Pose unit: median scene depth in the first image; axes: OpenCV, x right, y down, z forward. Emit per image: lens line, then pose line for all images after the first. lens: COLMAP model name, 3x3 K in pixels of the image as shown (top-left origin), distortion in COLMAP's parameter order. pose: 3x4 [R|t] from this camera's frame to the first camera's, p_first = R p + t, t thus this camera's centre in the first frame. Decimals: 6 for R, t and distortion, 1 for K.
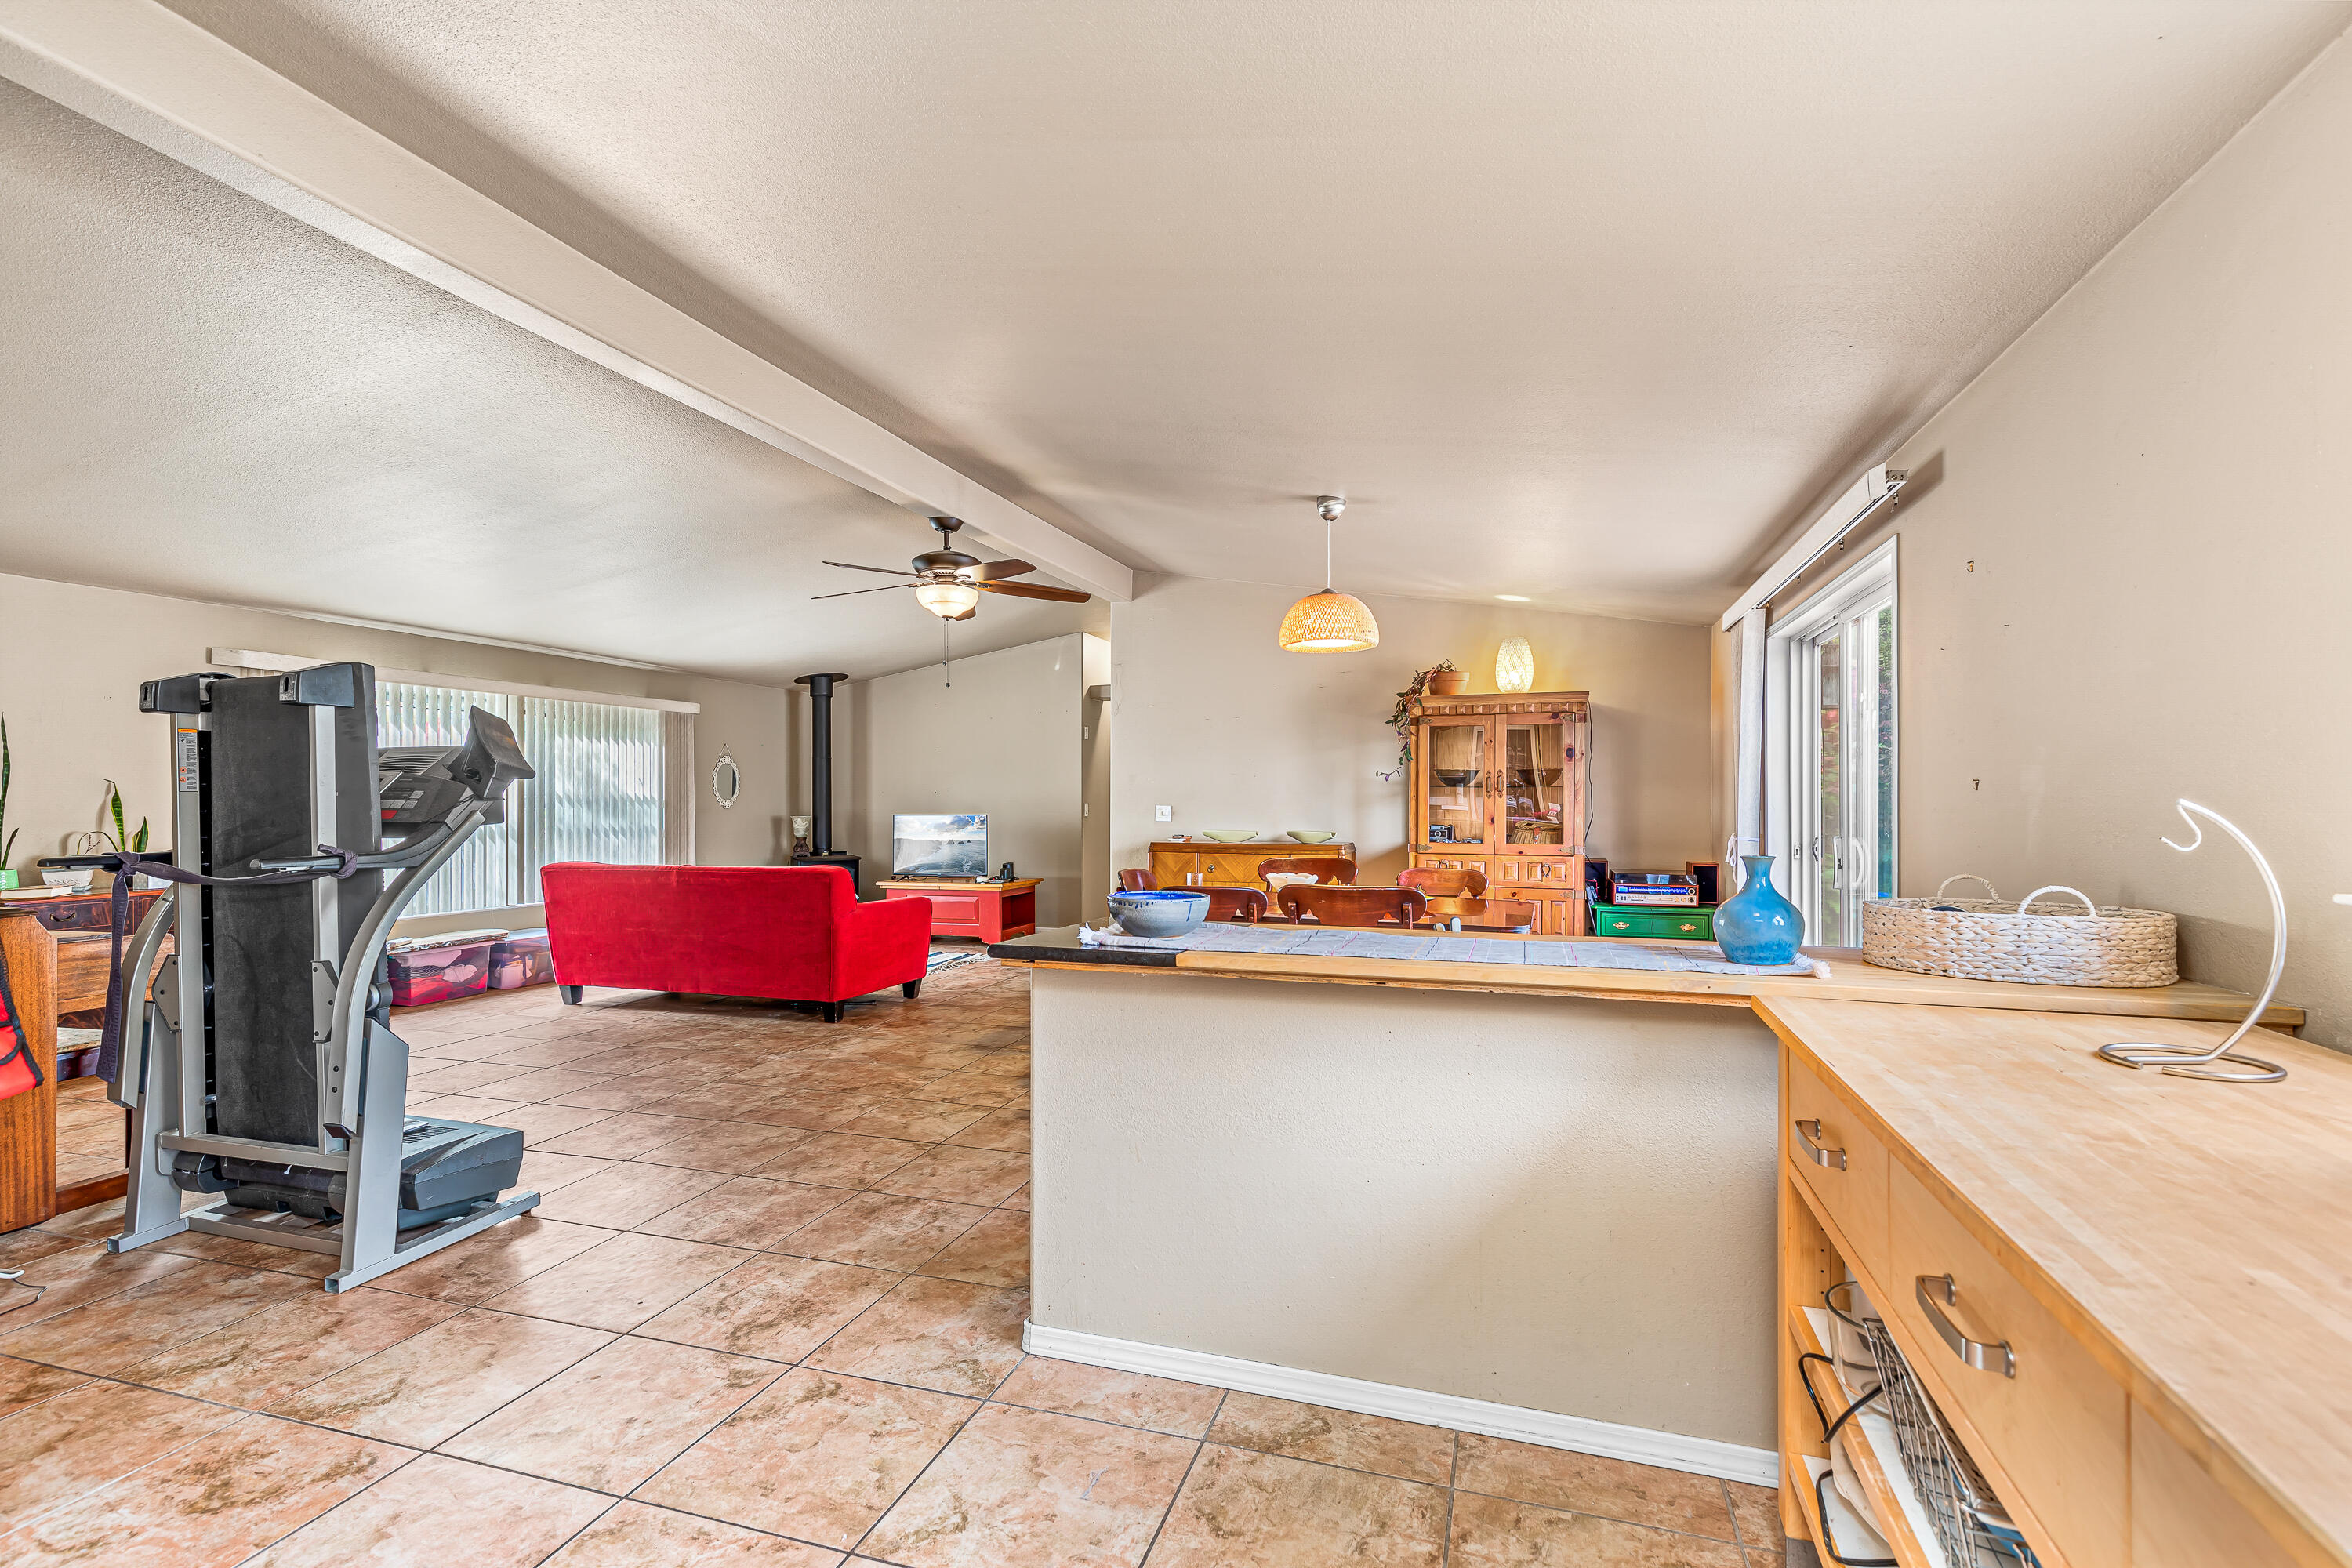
lens RADIAL K [[1093.7, 0, 1197.8], [0, 1093.7, 793.3], [0, 0, 1]] dist [0.008636, 0.000412]
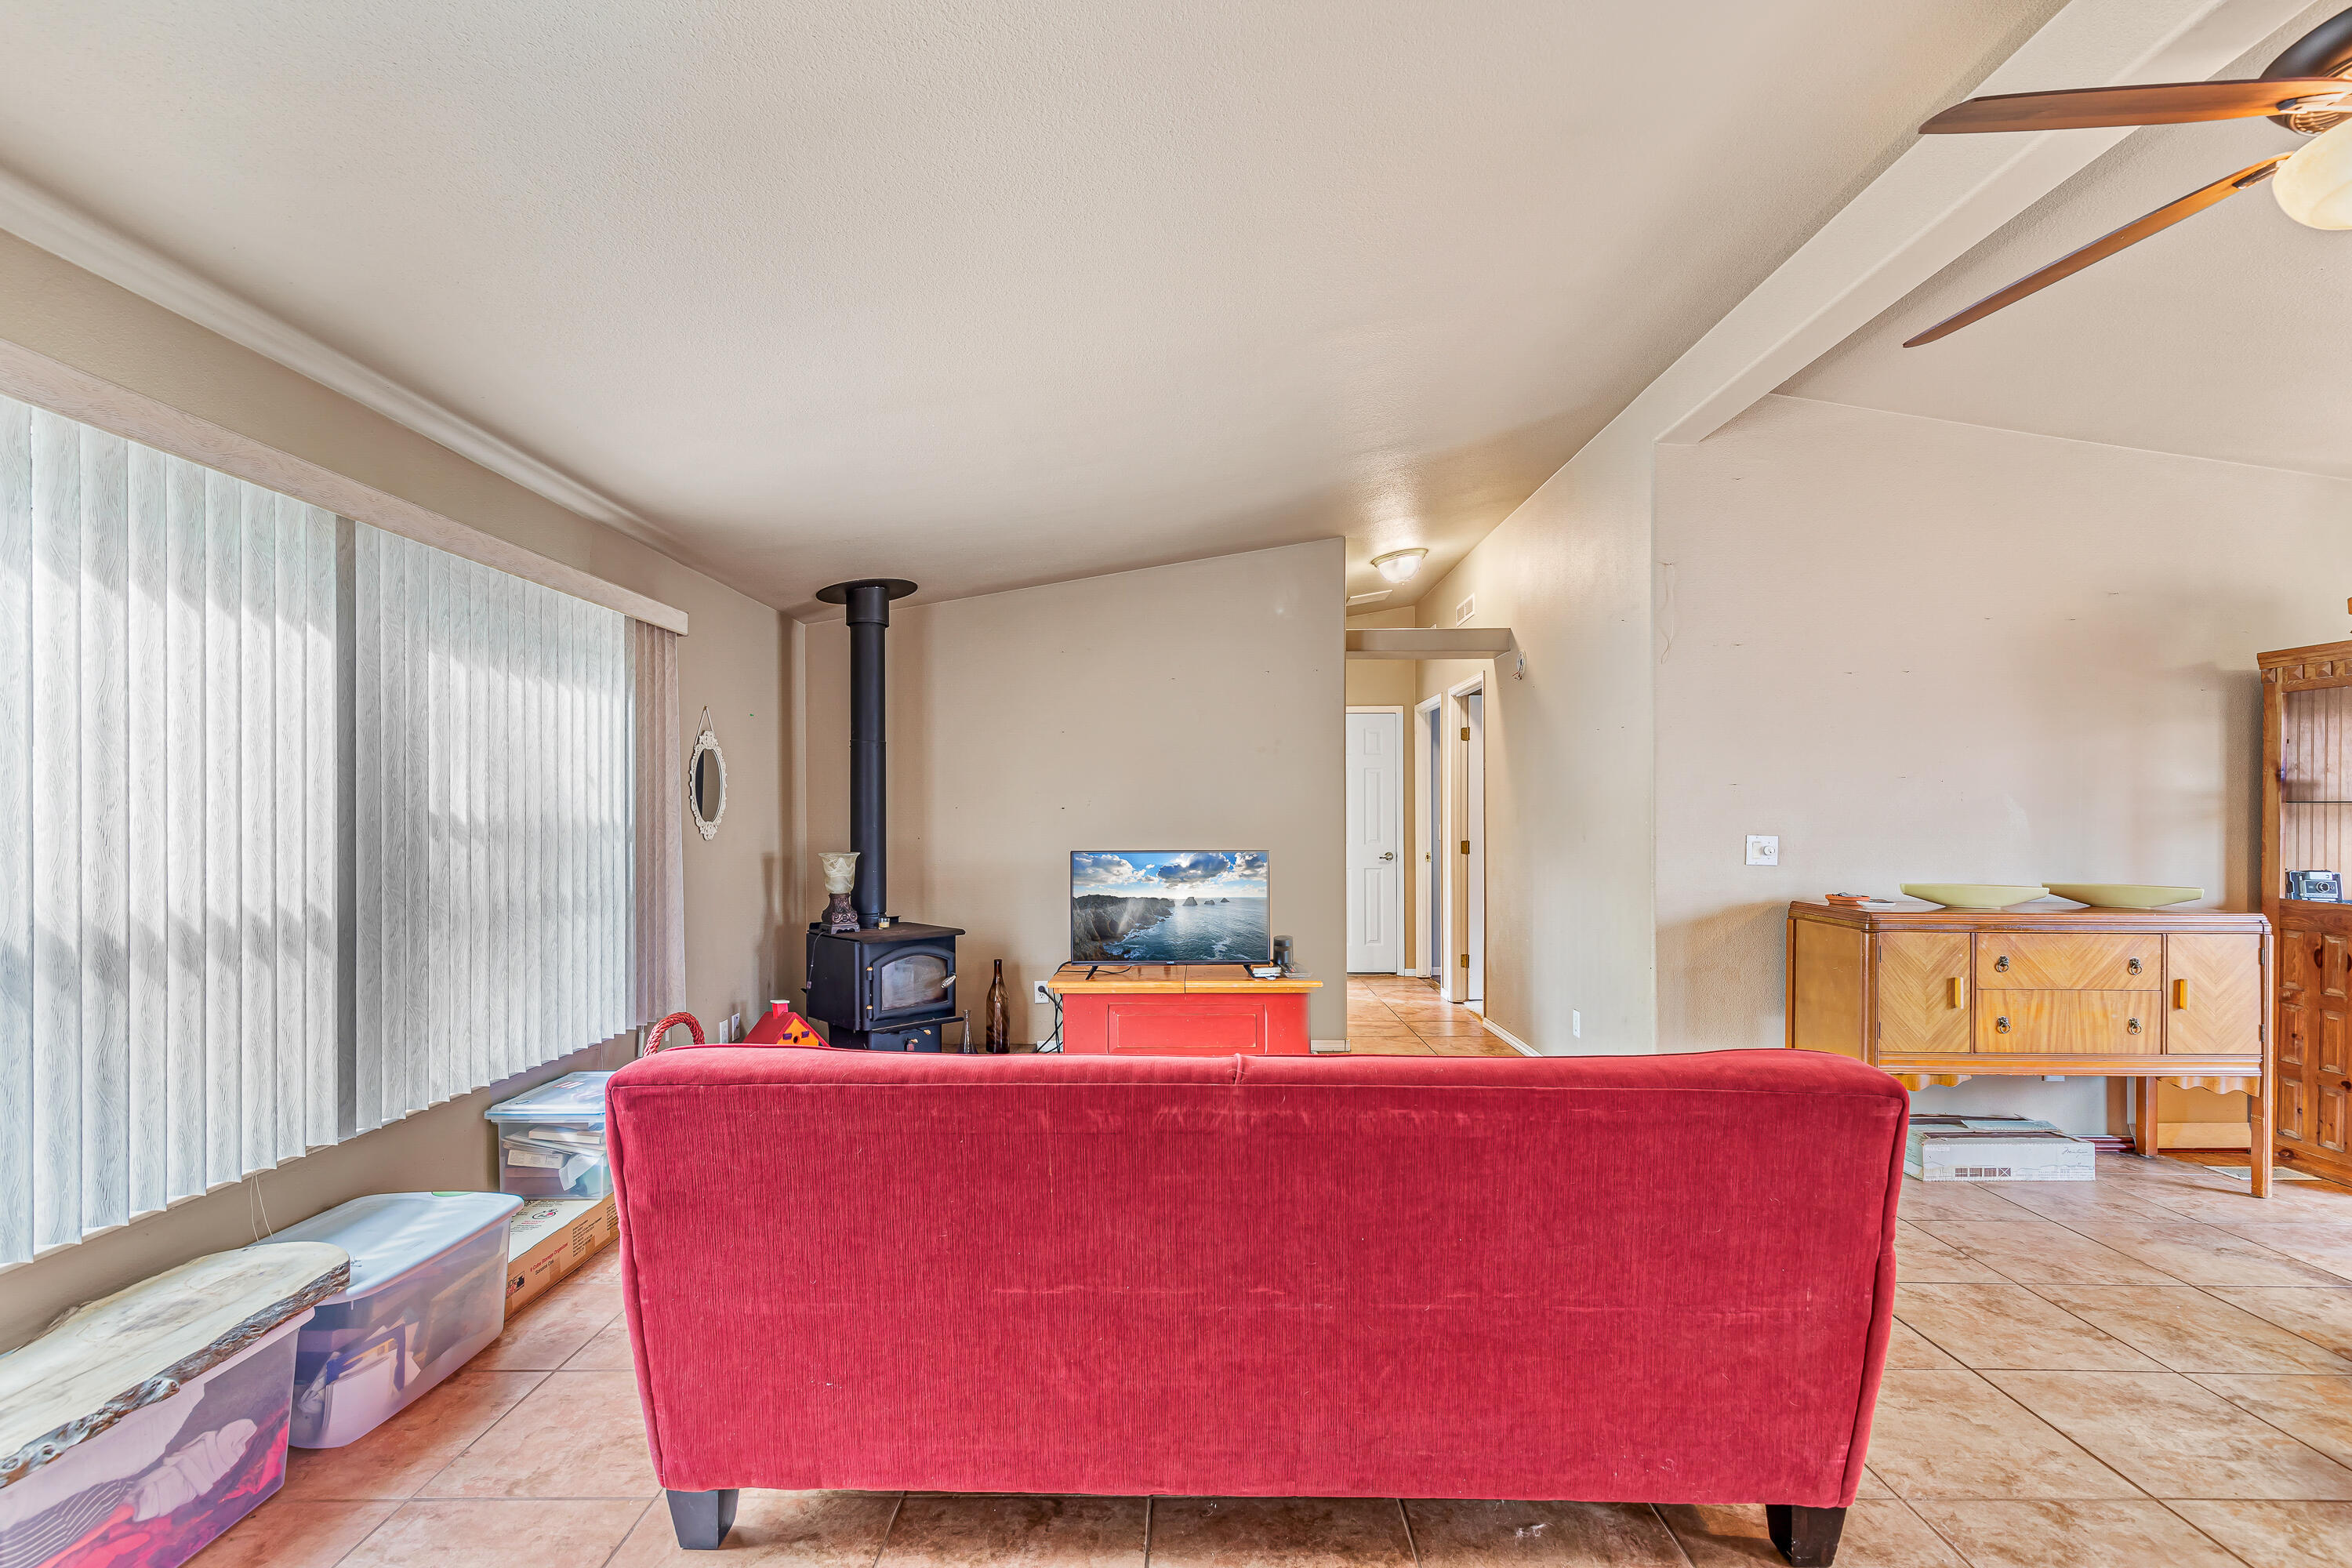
lens RADIAL K [[1093.7, 0, 1194.7], [0, 1093.7, 812.0], [0, 0, 1]] dist [0.008636, 0.000412]
pose [[0.950787, 0.003012, 0.309829, -0.389543], [-0.003825, 0.999991, 0.002019, -0.000080], [-0.309820, -0.003105, 0.950790, 0.494236]]
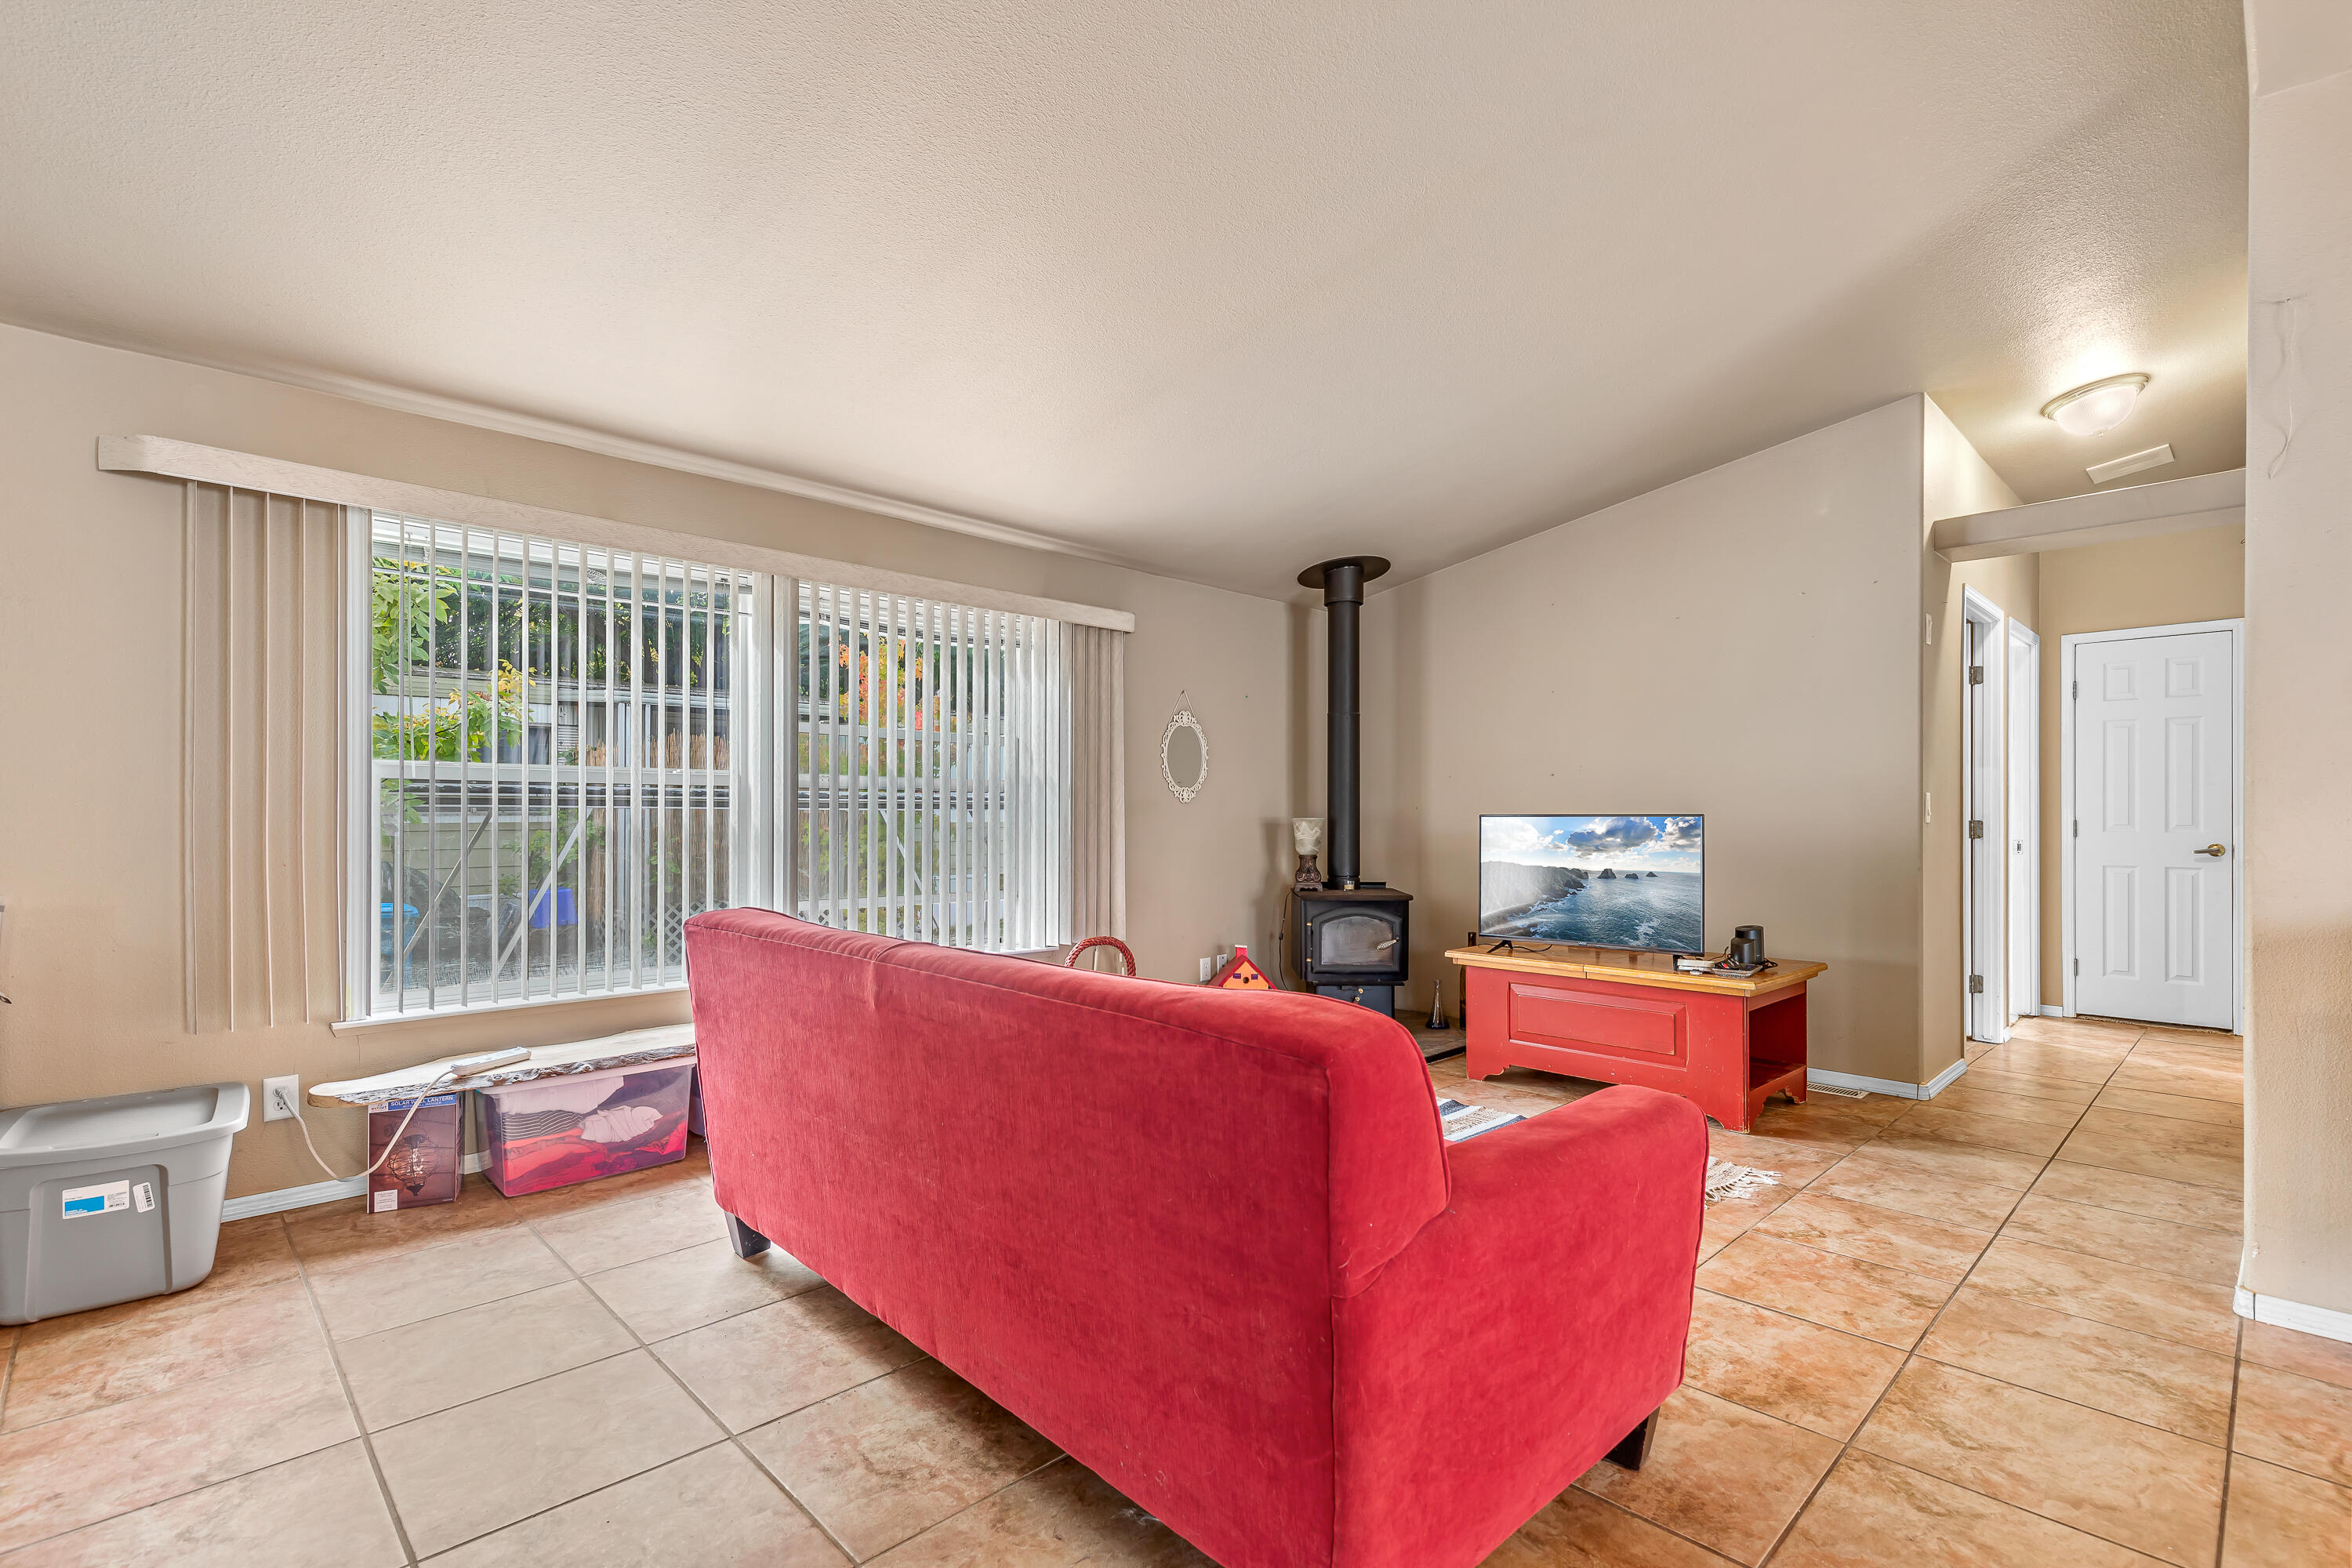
lens RADIAL K [[1093.7, 0, 1189.6], [0, 1093.7, 824.1], [0, 0, 1]] dist [0.008636, 0.000412]
pose [[0.884813, 0.008612, -0.465867, -0.167314], [-0.002770, 0.999909, 0.013222, 0.018084], [0.465938, -0.010408, 0.884756, 0.513774]]
